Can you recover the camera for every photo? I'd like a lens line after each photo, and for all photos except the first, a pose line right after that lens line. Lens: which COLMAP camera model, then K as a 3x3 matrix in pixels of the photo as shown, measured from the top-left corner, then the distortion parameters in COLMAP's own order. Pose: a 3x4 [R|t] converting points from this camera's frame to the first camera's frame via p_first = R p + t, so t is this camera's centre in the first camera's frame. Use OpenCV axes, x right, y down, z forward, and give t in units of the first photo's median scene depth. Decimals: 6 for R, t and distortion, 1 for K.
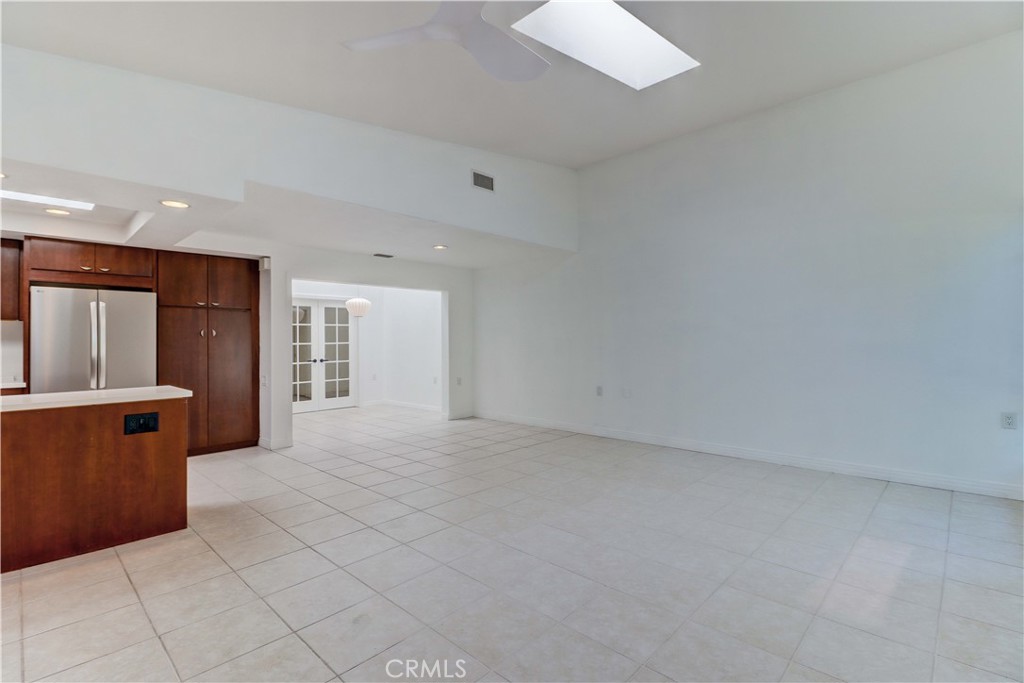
lens RADIAL K [[474.6, 0, 519.6], [0, 474.6, 333.4], [0, 0, 1]] dist [0.017365, -0.010349]
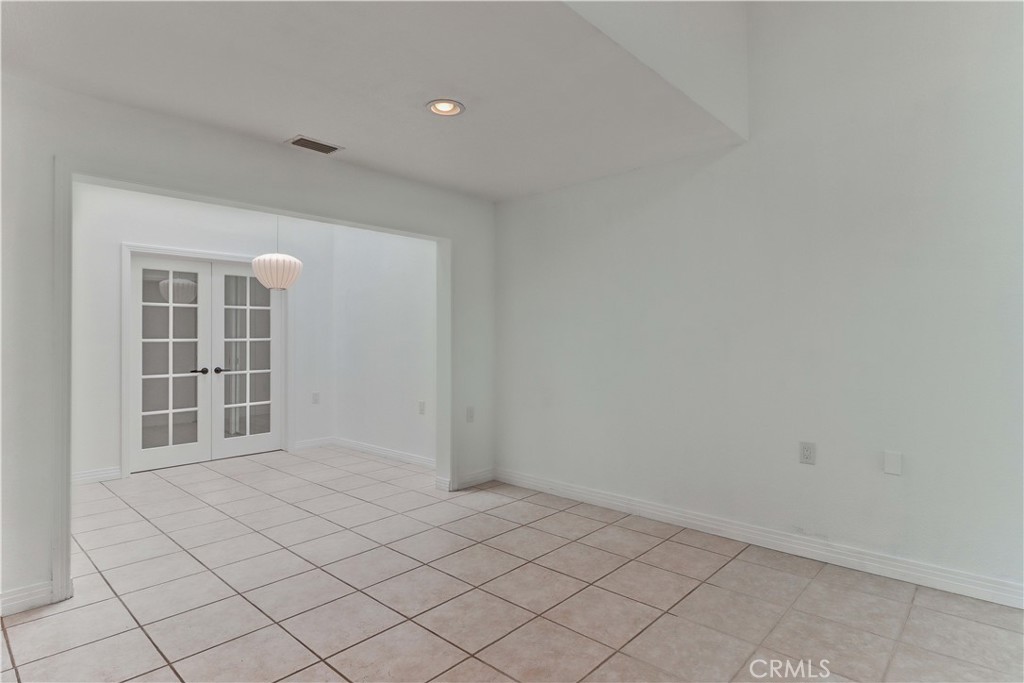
lens RADIAL K [[538.8, 0, 521.3], [0, 538.8, 330.4], [0, 0, 1]] dist [-0.000747, -0.001192]
pose [[0.999706, 0.008285, 0.022796, -0.075289], [-0.008262, 0.999965, -0.001107, 0.008340], [-0.022804, 0.000918, 0.999740, 0.362188]]
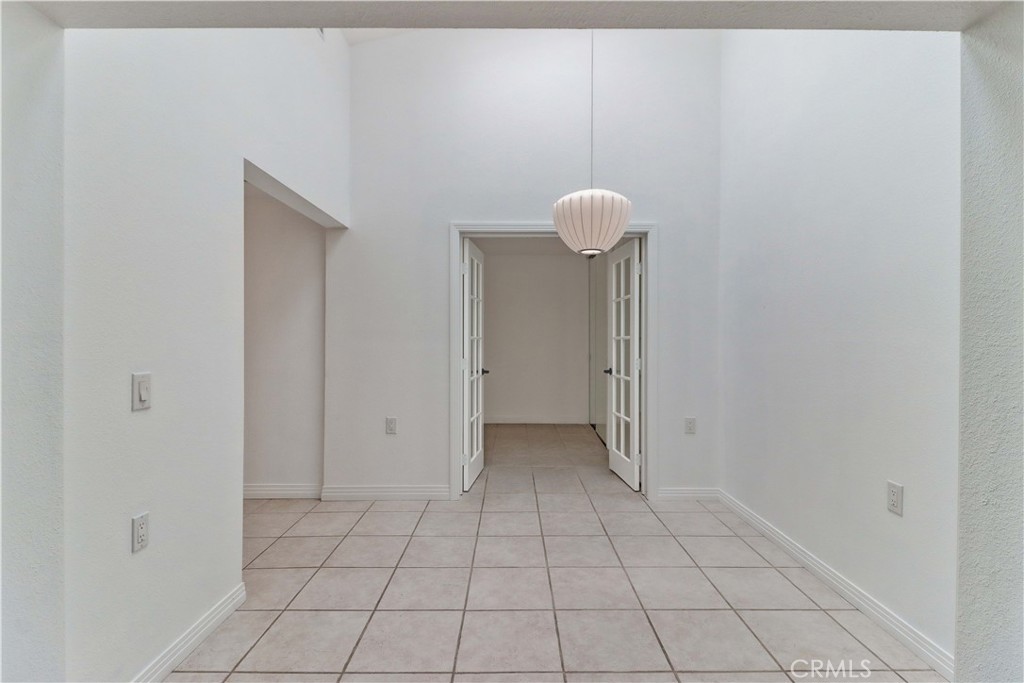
lens RADIAL K [[474.6, 0, 515.1], [0, 474.6, 344.2], [0, 0, 1]] dist [0.017365, -0.010349]
pose [[0.684370, 0.022017, -0.728803, -0.132514], [0.001419, 0.999502, 0.031528, 0.014128], [0.729134, -0.022611, 0.683998, 0.681037]]
